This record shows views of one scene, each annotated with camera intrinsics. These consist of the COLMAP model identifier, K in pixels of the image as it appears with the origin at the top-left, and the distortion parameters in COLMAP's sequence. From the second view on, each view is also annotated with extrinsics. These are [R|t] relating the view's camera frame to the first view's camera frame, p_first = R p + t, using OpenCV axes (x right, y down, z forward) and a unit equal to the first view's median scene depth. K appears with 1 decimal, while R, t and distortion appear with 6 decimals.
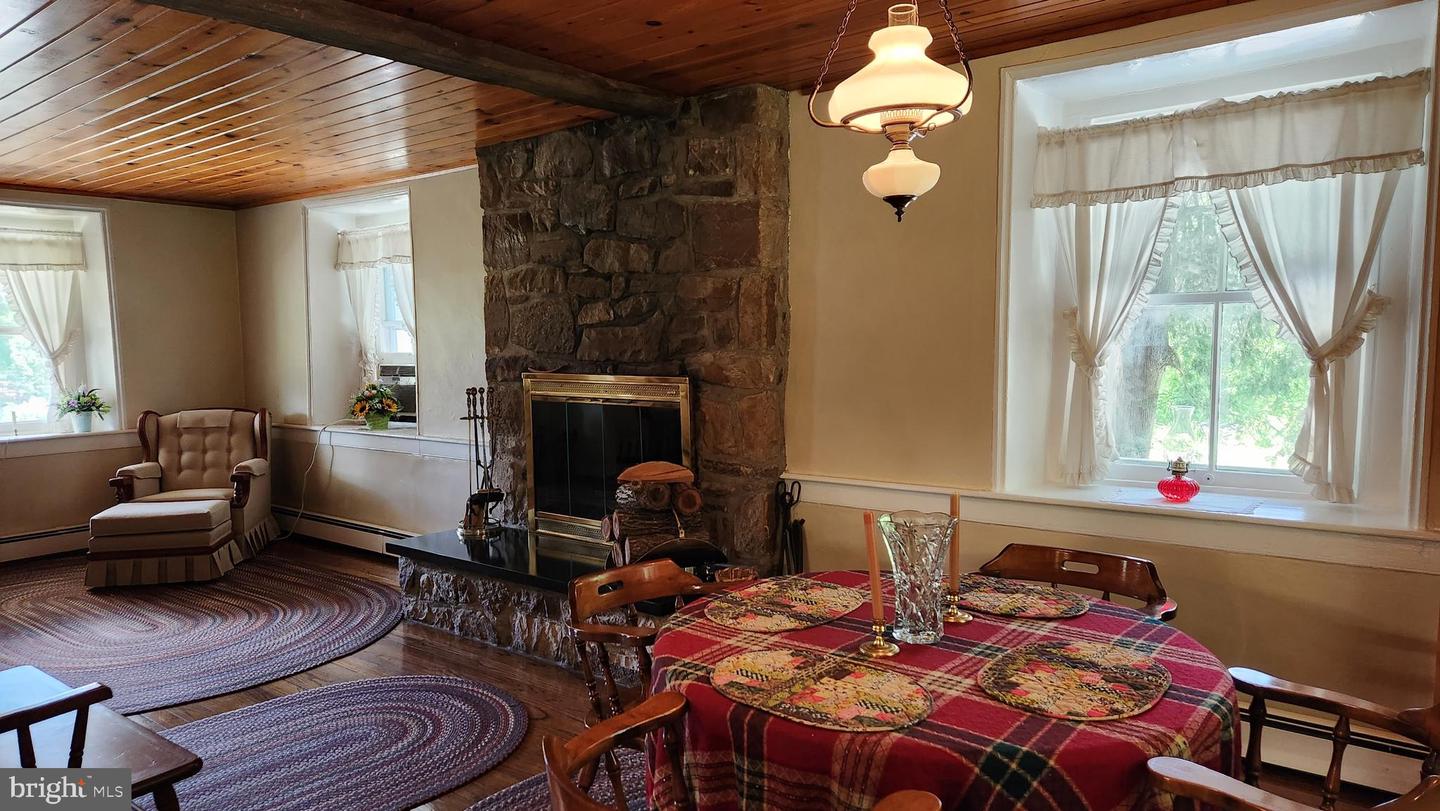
lens RADIAL K [[951.5, 0, 715.9], [0, 951.5, 421.3], [0, 0, 1]] dist [0.023906, -0.007720]
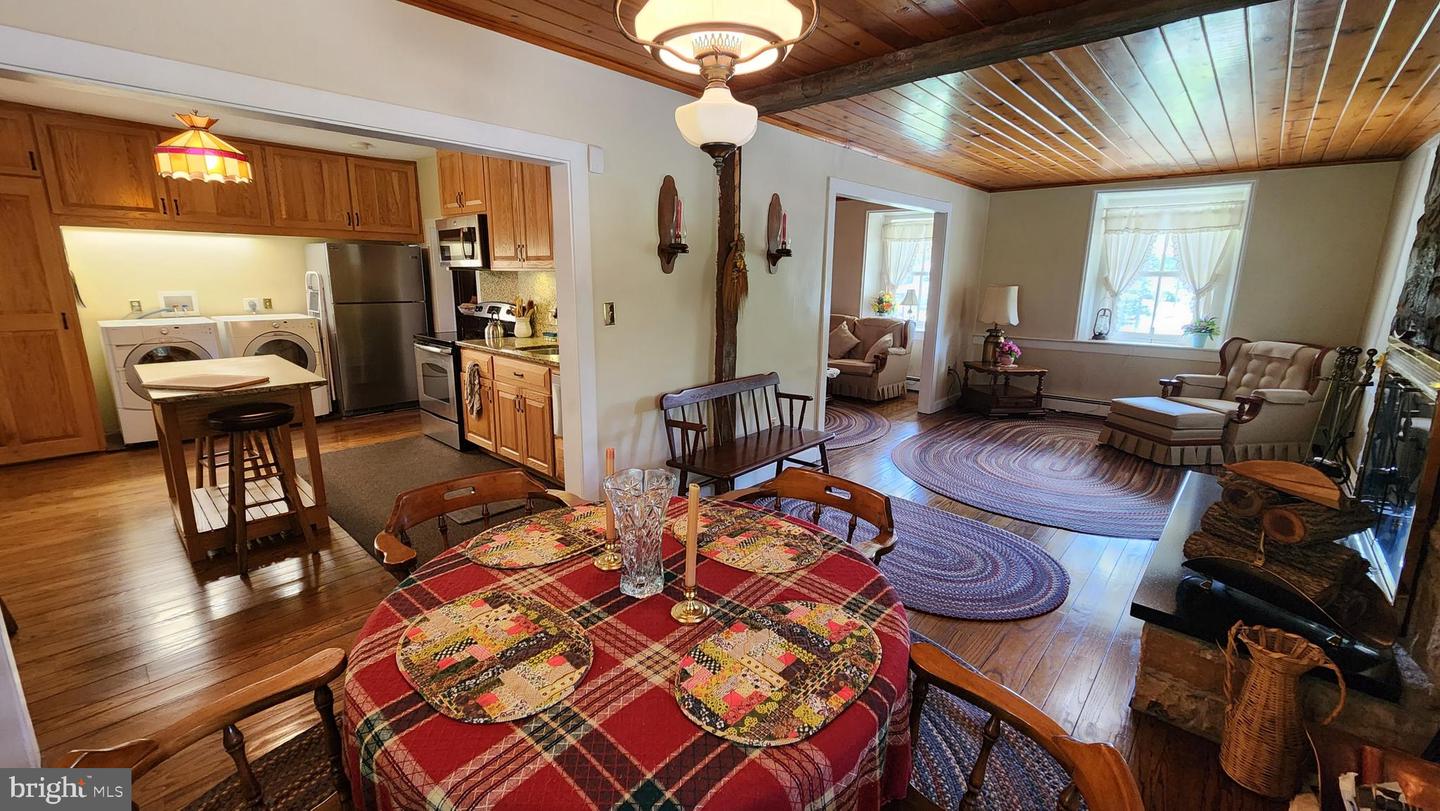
lens RADIAL K [[588.5, 0, 720.0], [0, 588.5, 398.3], [0, 0, 1]] dist [0.000372, 0.000422]
pose [[-0.050136, 0.221073, -0.973968, 0.480180], [-0.097531, 0.969449, 0.225068, -0.083129], [0.993969, 0.106276, -0.027043, 0.639289]]
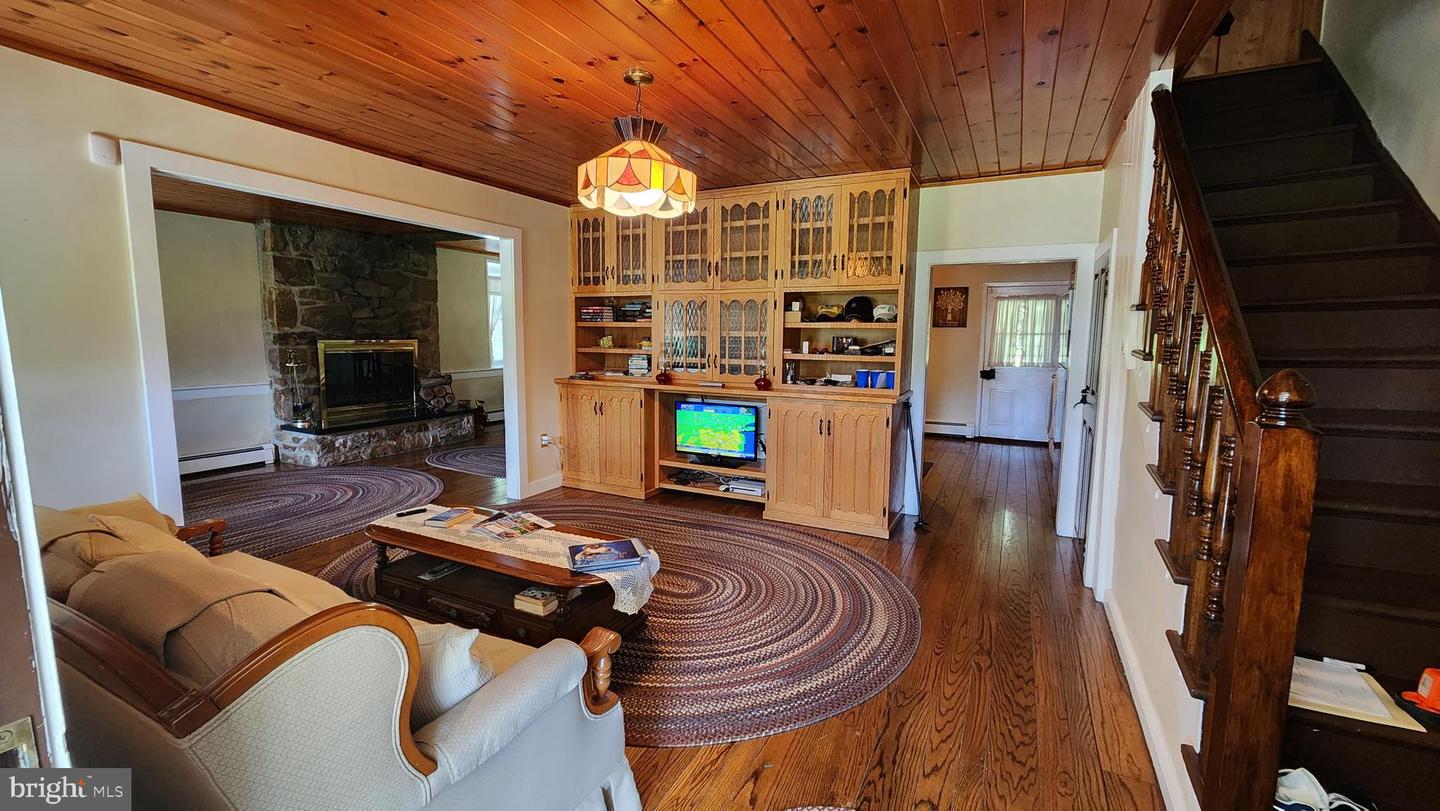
lens RADIAL K [[588.5, 0, 719.1], [0, 588.5, 401.6], [0, 0, 1]] dist [0.000372, 0.000422]
pose [[-0.230183, -0.099499, 0.968047, -2.213512], [0.090848, 0.988218, 0.123175, 0.001251], [-0.968898, 0.116298, -0.218431, 0.638804]]
